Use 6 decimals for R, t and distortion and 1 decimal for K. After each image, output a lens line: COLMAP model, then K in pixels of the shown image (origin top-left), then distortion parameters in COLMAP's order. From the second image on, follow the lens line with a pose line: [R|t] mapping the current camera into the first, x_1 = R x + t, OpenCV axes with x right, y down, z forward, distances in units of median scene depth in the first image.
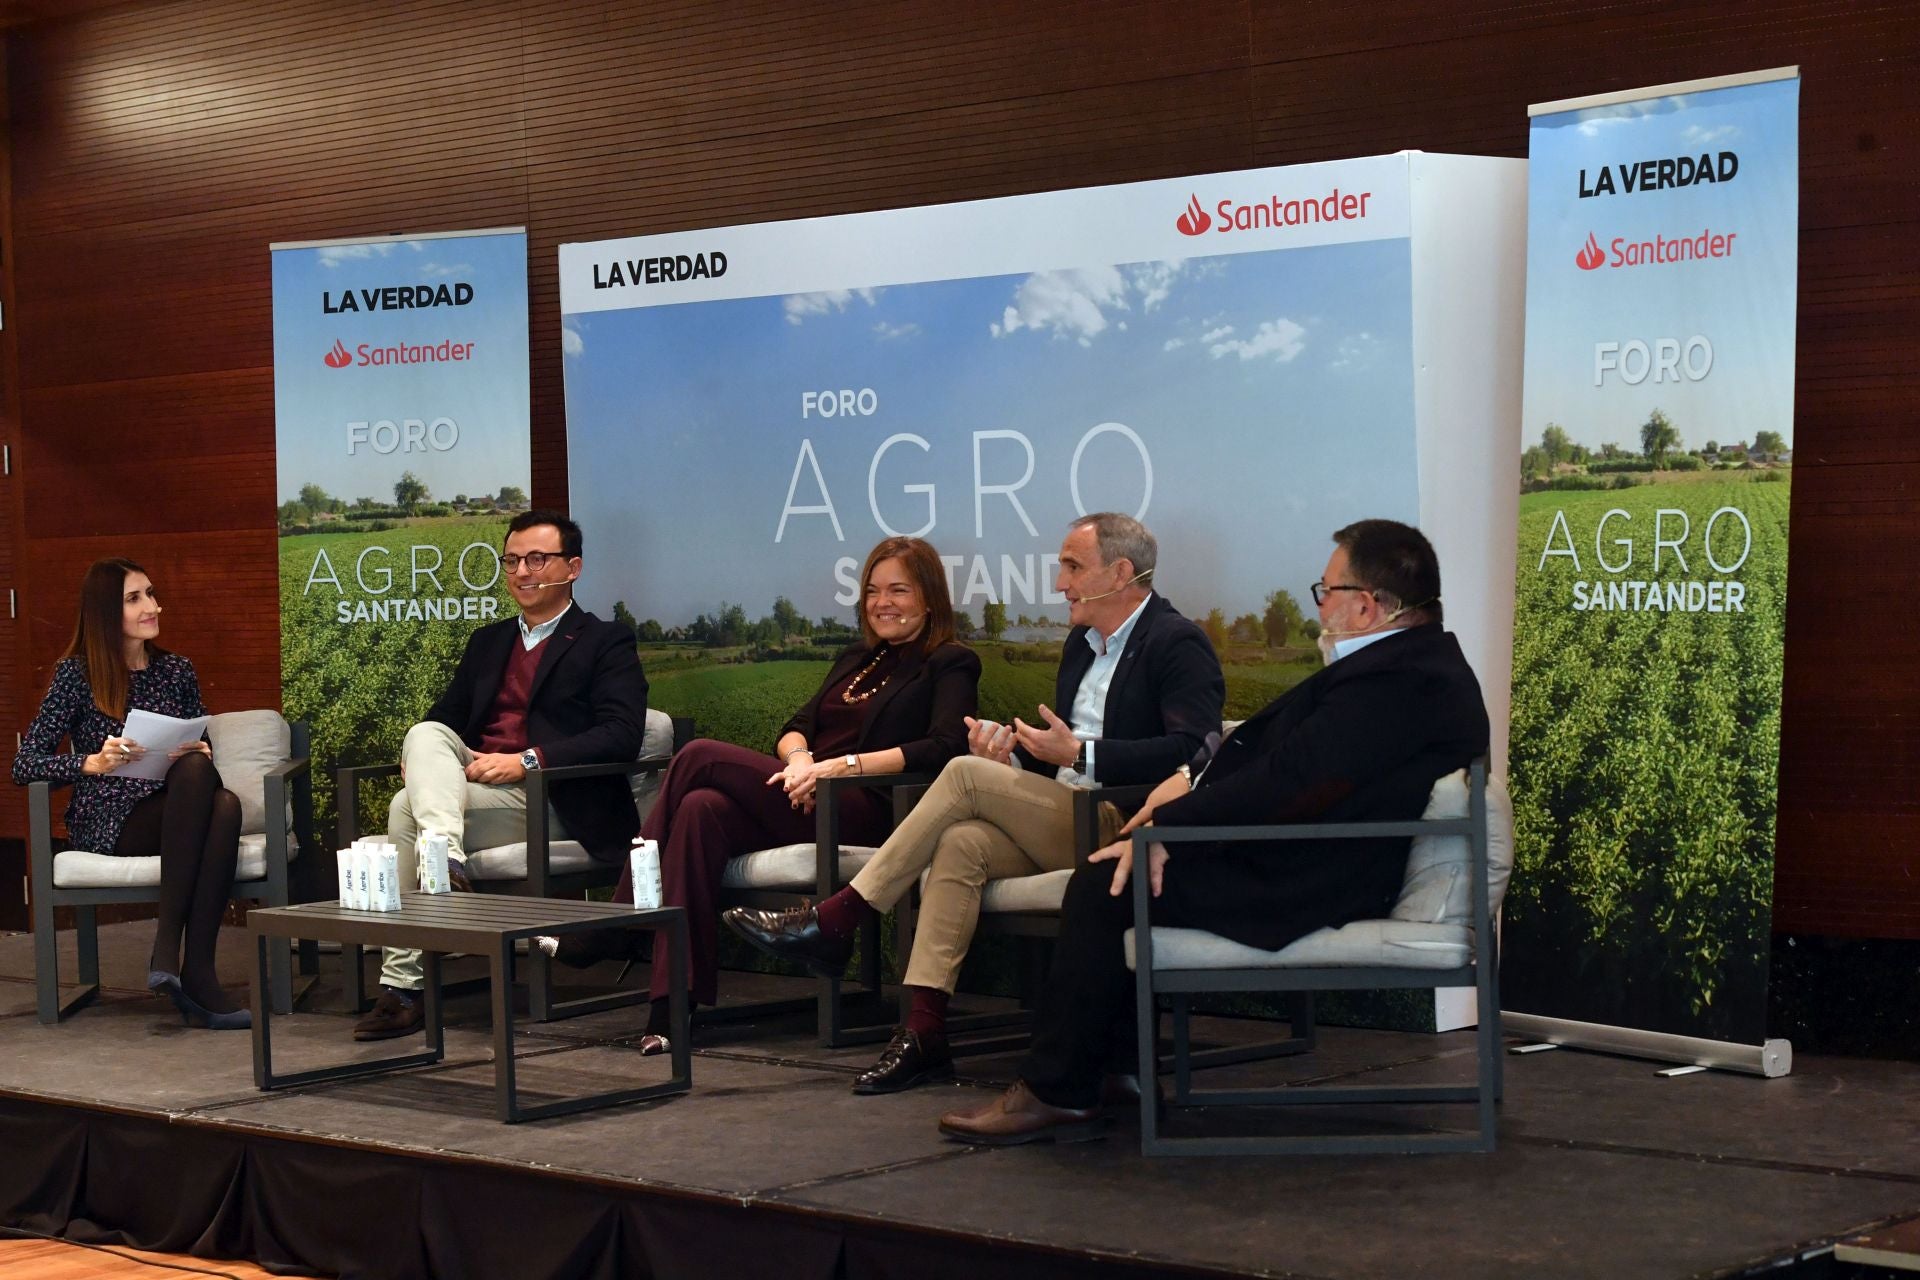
lens RADIAL K [[3877.9, 0, 960.0], [0, 3877.9, 640.0], [0, 0, 1]] dist [-0.145428, 0.255181]
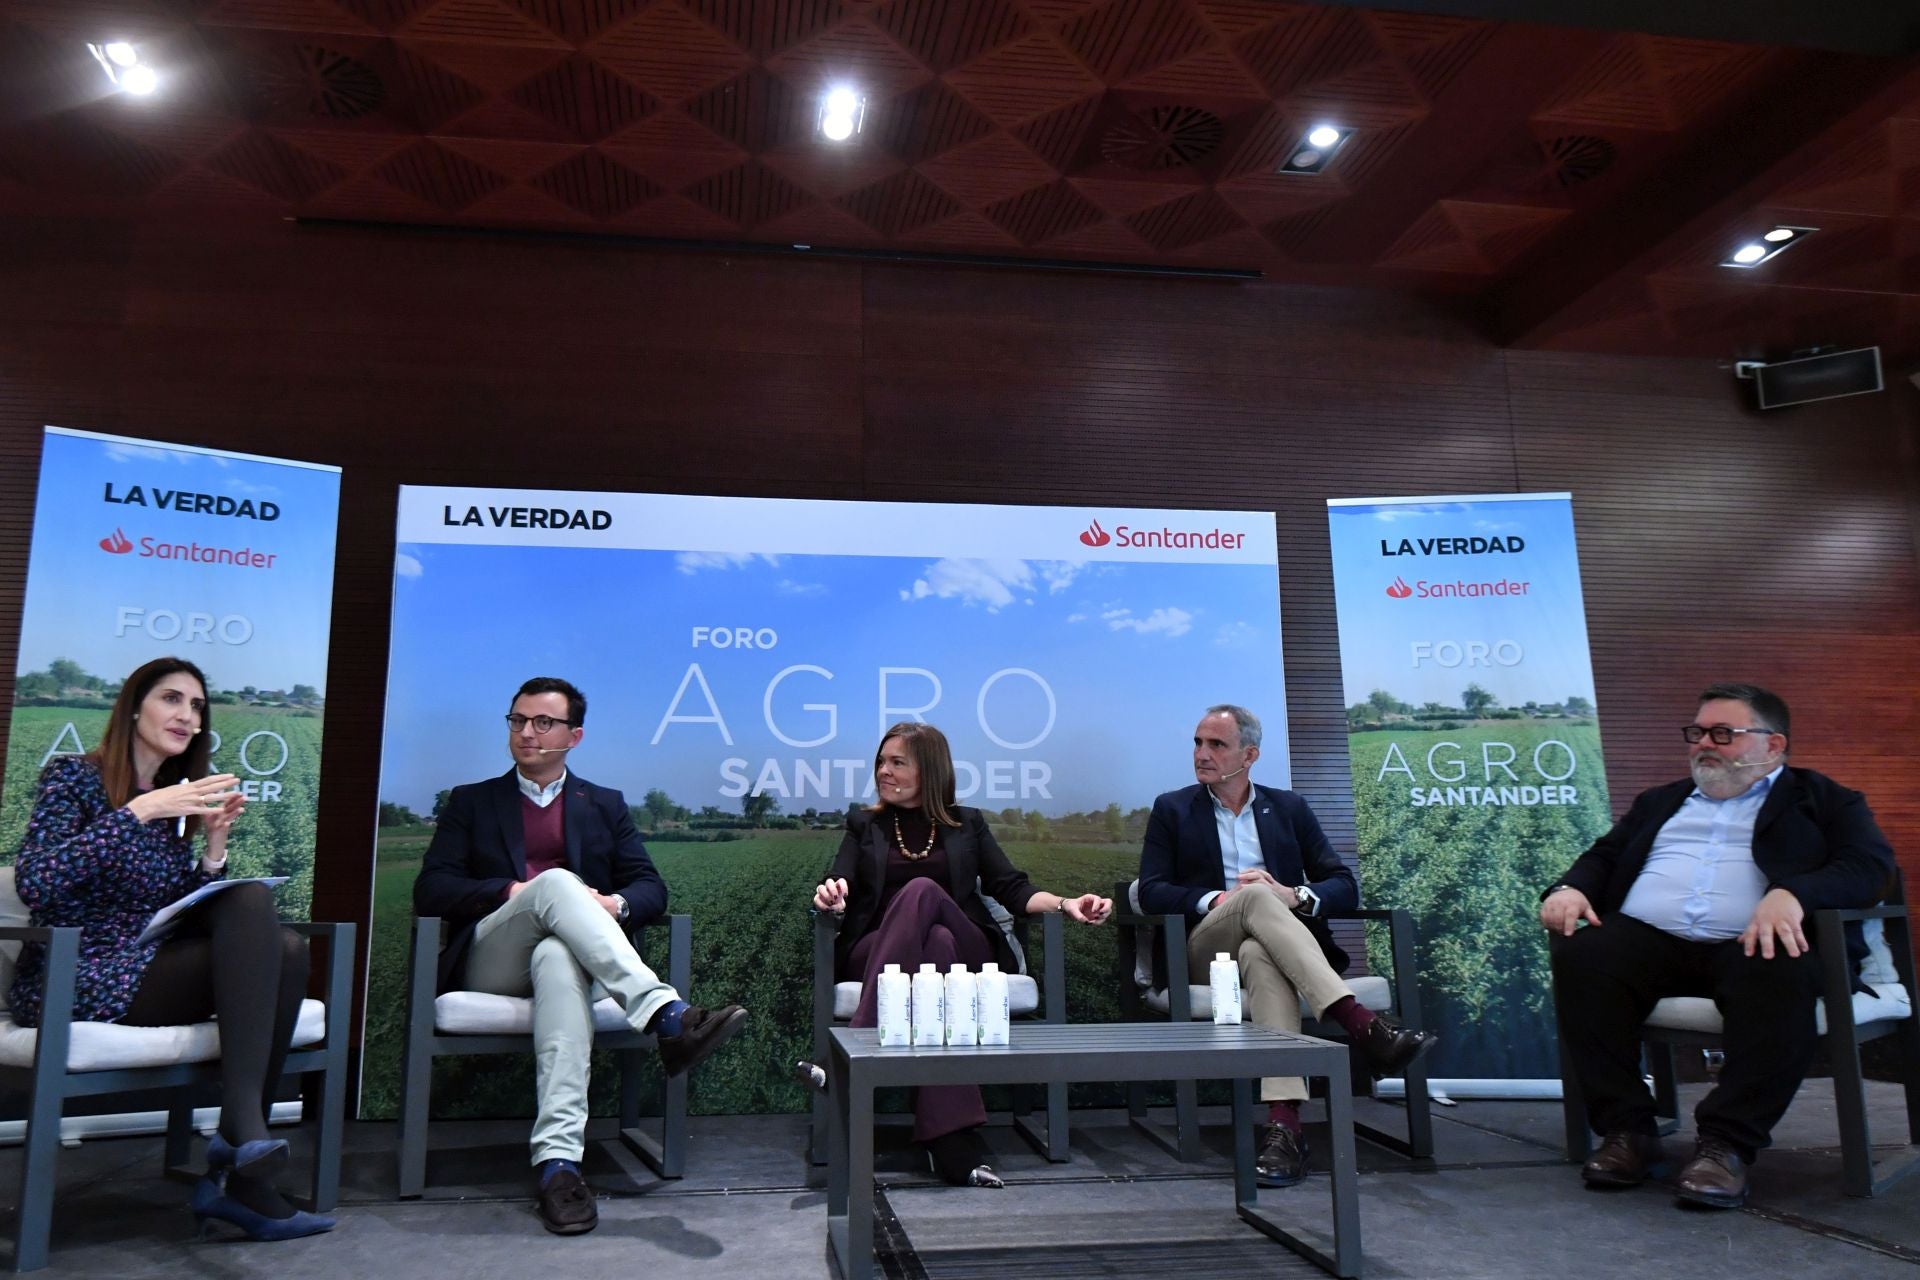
lens RADIAL K [[1358.8, 0, 886.5], [0, 1358.8, 624.1], [0, 0, 1]] dist [-0.004810, -0.020185]
pose [[0.624339, 0.183872, 0.759205, -0.372791], [0.009811, 0.969980, -0.242987, 0.048064], [-0.781092, 0.159155, 0.603792, 0.752827]]
